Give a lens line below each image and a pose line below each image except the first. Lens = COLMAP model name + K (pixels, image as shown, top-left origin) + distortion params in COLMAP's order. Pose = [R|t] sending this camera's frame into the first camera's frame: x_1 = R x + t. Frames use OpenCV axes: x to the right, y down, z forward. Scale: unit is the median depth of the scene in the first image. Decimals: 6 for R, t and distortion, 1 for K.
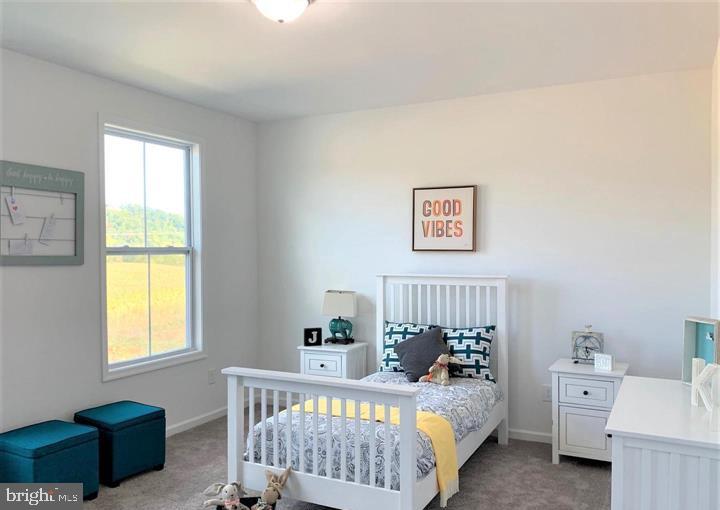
lens RADIAL K [[551.3, 0, 360.0], [0, 551.3, 255.0], [0, 0, 1]] dist [-0.007762, -0.005165]
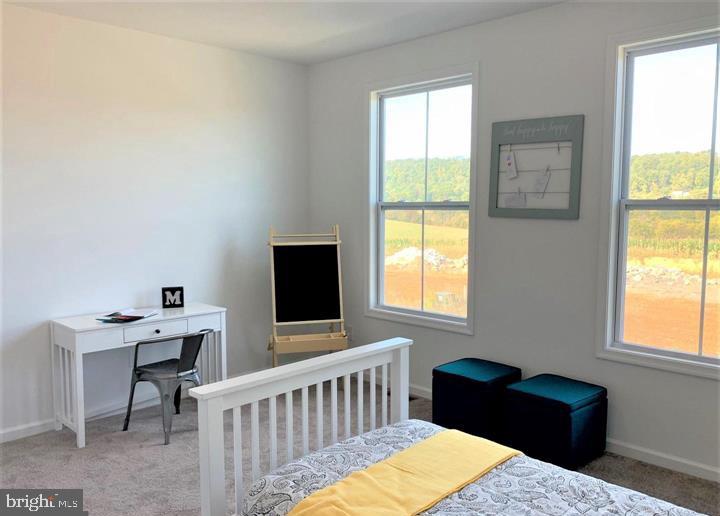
lens RADIAL K [[601.5, 0, 372.6], [0, 601.5, 258.9], [0, 0, 1]] dist [-0.002124, -0.006327]
pose [[-0.260700, 0.094067, -0.960826, 0.564212], [-0.007203, 0.995024, 0.099370, -0.014380], [0.965393, 0.032827, -0.258725, 0.992122]]
